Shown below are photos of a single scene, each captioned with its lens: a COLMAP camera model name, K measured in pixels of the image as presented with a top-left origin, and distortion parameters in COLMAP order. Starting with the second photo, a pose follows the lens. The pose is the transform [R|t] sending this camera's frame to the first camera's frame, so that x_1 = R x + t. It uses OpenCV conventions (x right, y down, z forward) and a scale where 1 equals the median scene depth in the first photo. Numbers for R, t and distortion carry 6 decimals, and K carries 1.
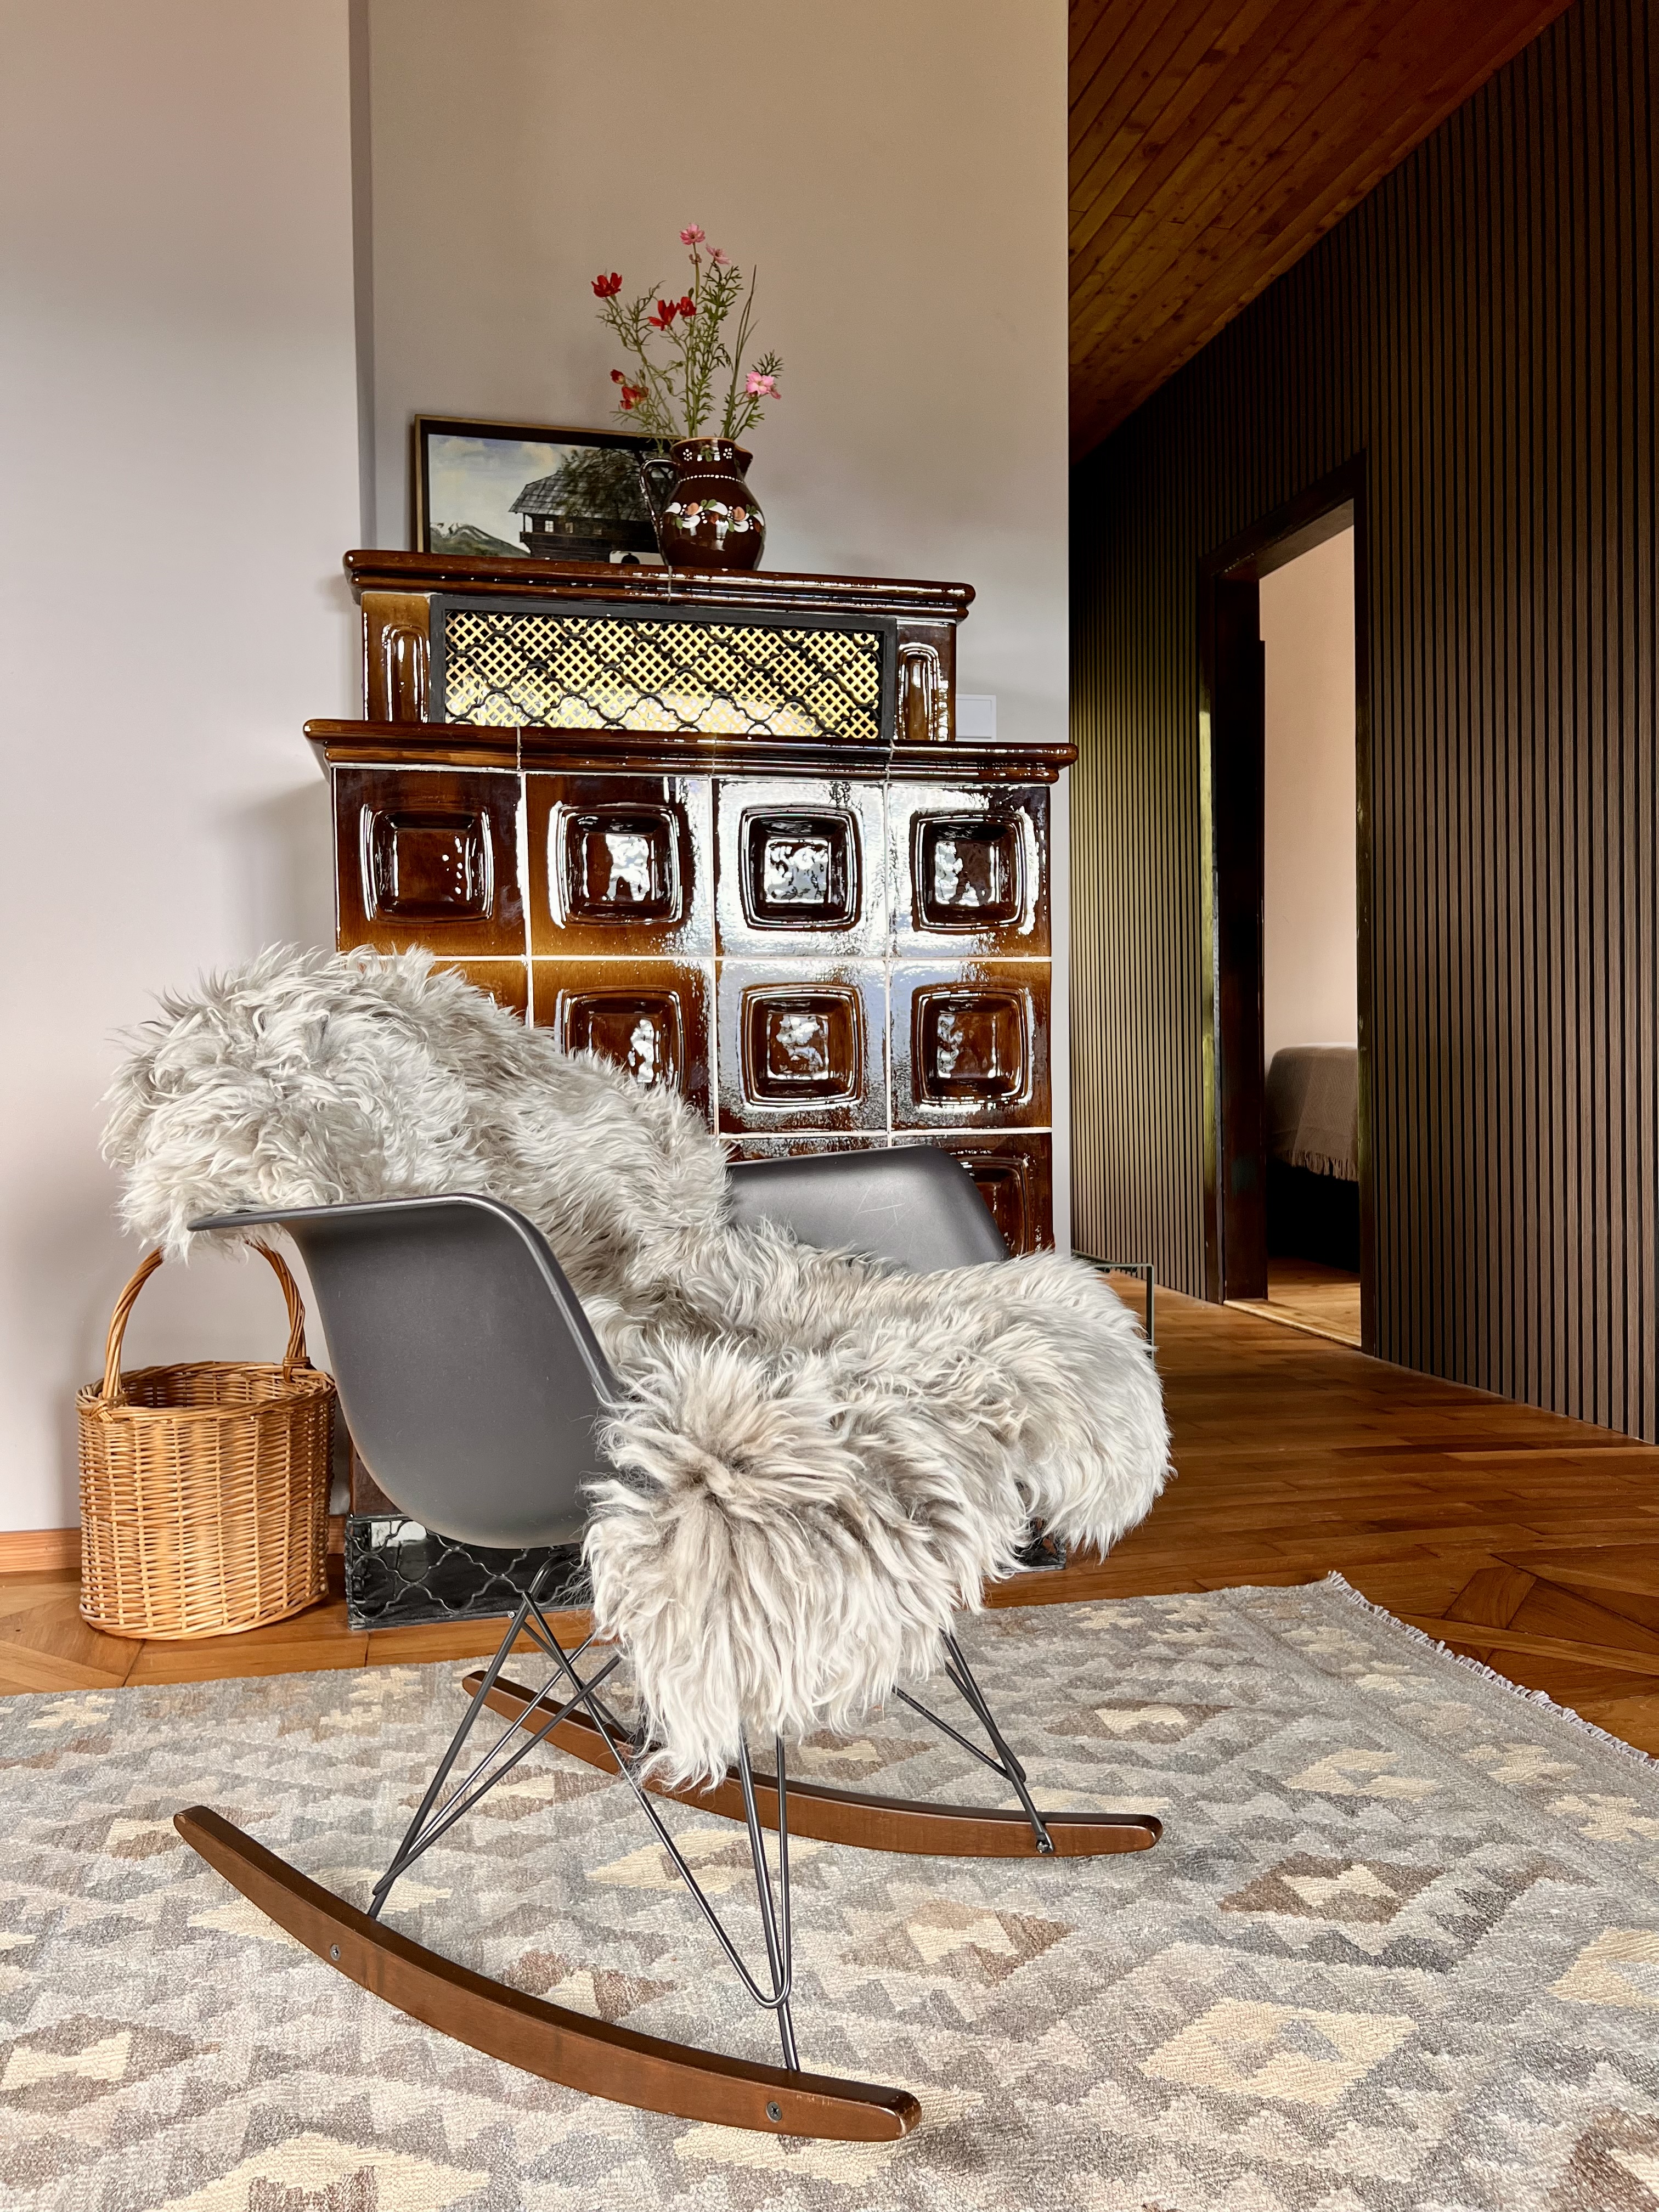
lens RADIAL K [[1646.6, 0, 809.8], [0, 1646.6, 1100.7], [0, 0, 1]] dist [0.057544, -0.062497]
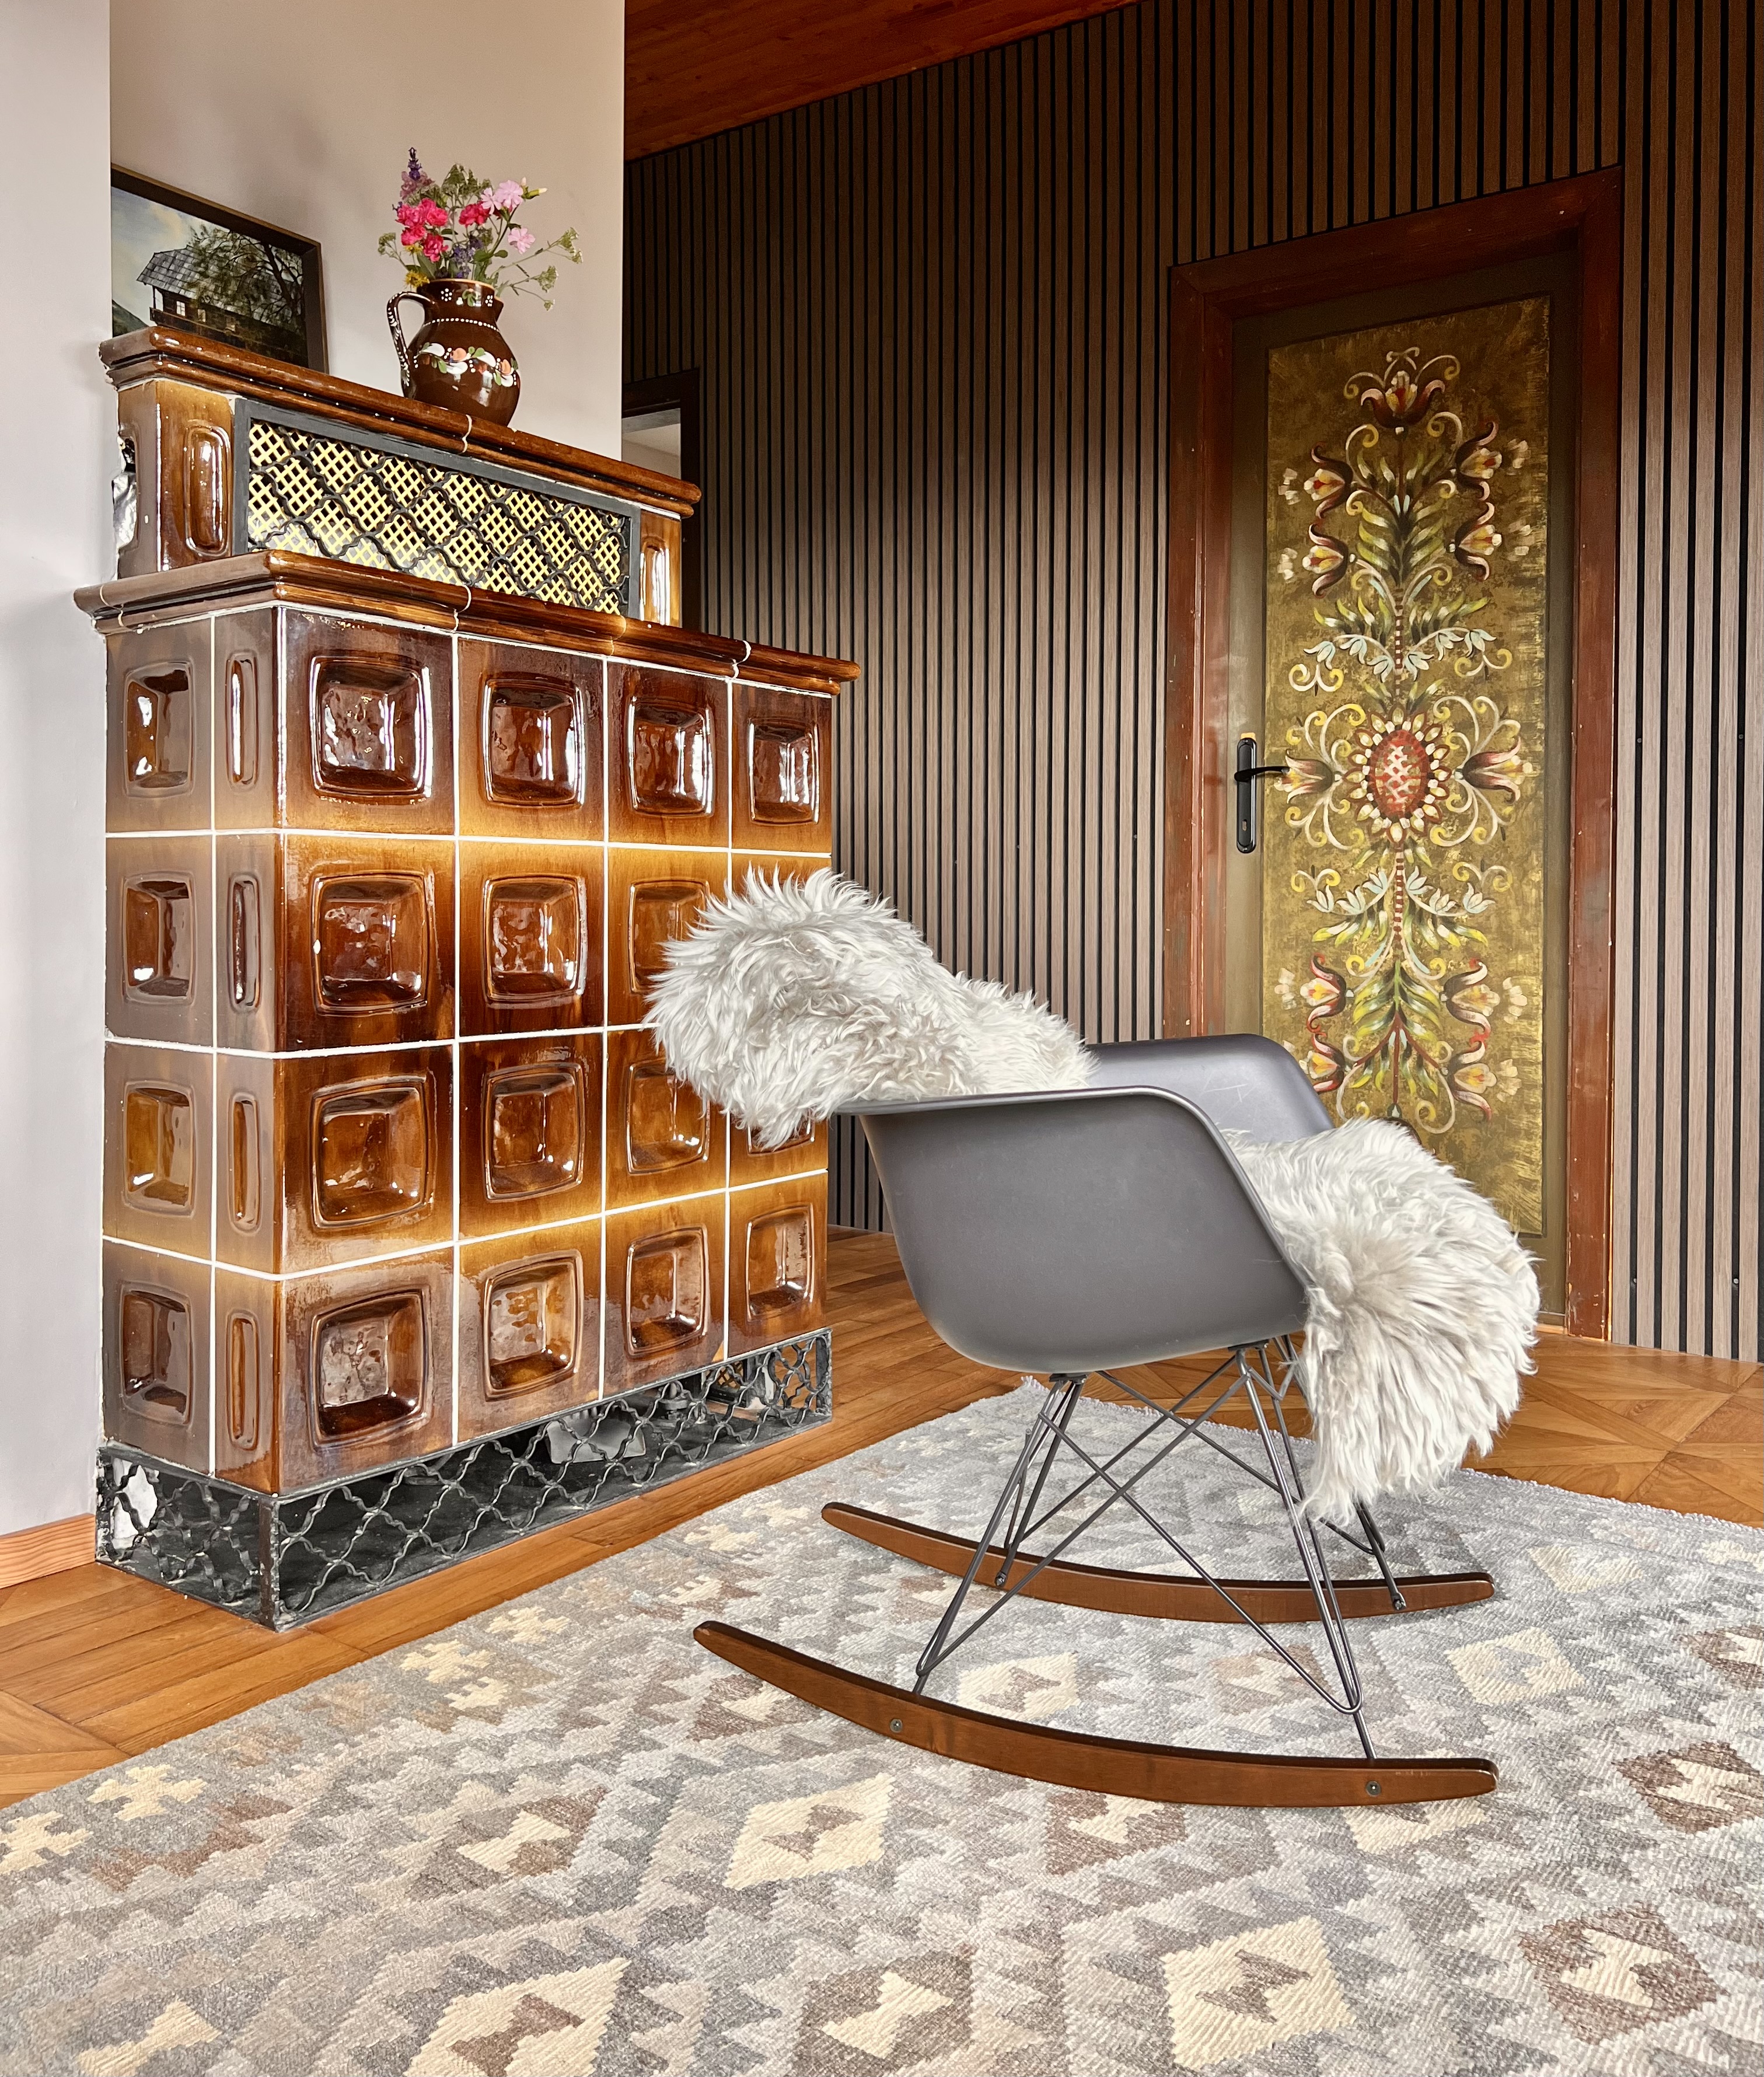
lens RADIAL K [[1742.4, 0, 873.4], [0, 1742.4, 938.1], [0, 0, 1]] dist [0.028754, -0.012508]
pose [[0.755581, 0.002432, 0.655050, -0.543887], [0.001914, 0.999981, -0.005921, -0.022431], [-0.655052, 0.005728, 0.755562, 0.108440]]
